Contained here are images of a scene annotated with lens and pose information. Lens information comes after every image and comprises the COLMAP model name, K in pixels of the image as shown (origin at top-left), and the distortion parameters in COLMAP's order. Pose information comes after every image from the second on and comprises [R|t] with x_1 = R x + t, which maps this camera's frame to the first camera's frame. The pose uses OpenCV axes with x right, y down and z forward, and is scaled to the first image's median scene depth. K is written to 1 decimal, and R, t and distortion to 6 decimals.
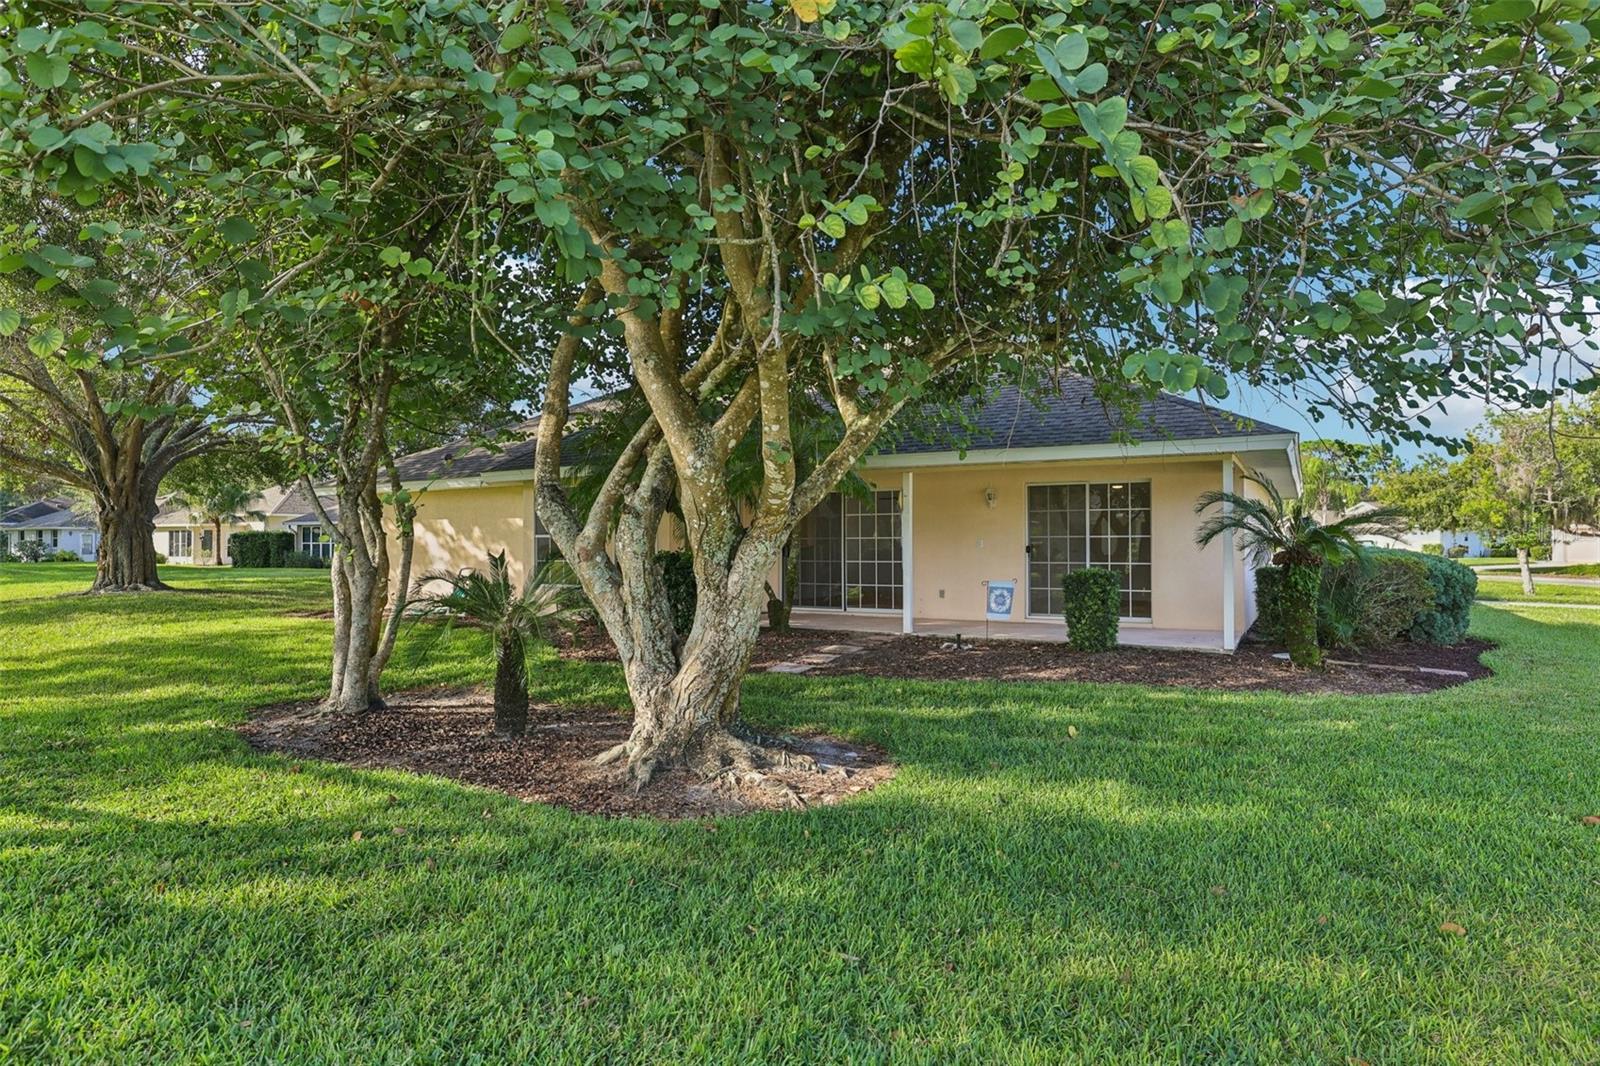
lens RADIAL K [[907.5, 0, 798.0], [0, 907.5, 532.2], [0, 0, 1]] dist [0.022513, -0.000885]
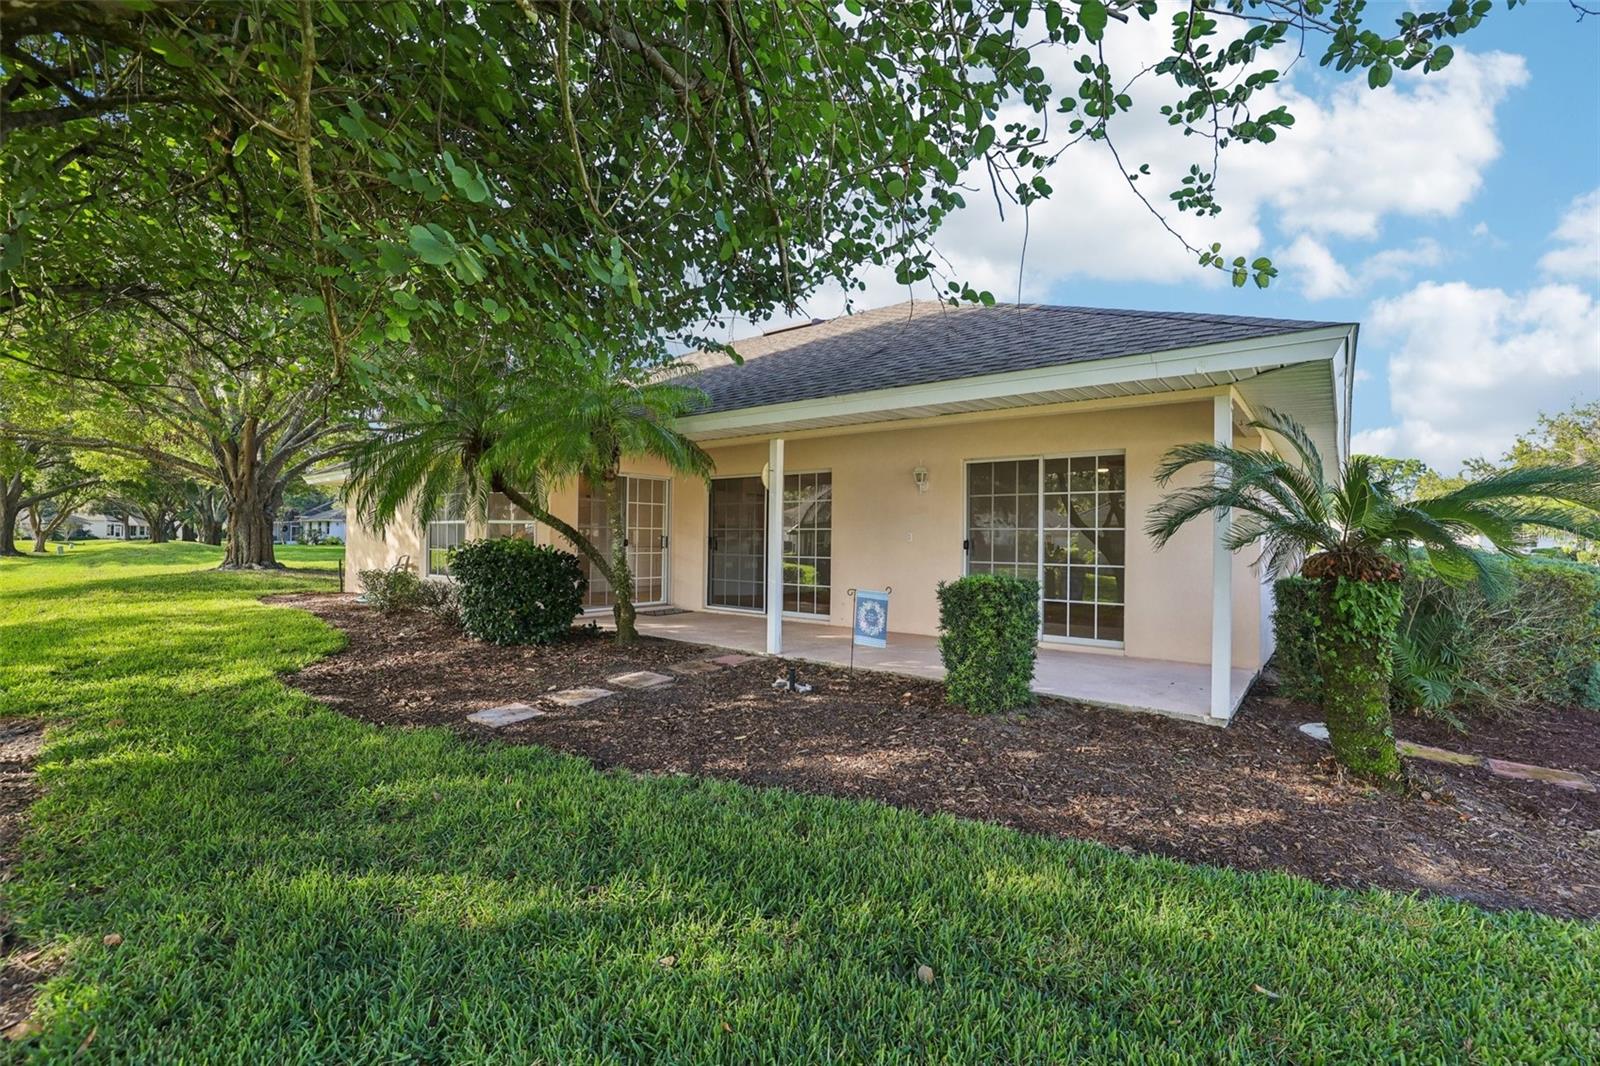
lens RADIAL K [[694.7, 0, 802.5], [0, 694.7, 533.0], [0, 0, 1]] dist [-0.007997, 0.000783]
pose [[0.987973, 0.012408, -0.154129, 0.261639], [-0.011921, 0.999921, 0.004083, 0.010201], [0.154168, -0.002197, 0.988042, 0.494973]]
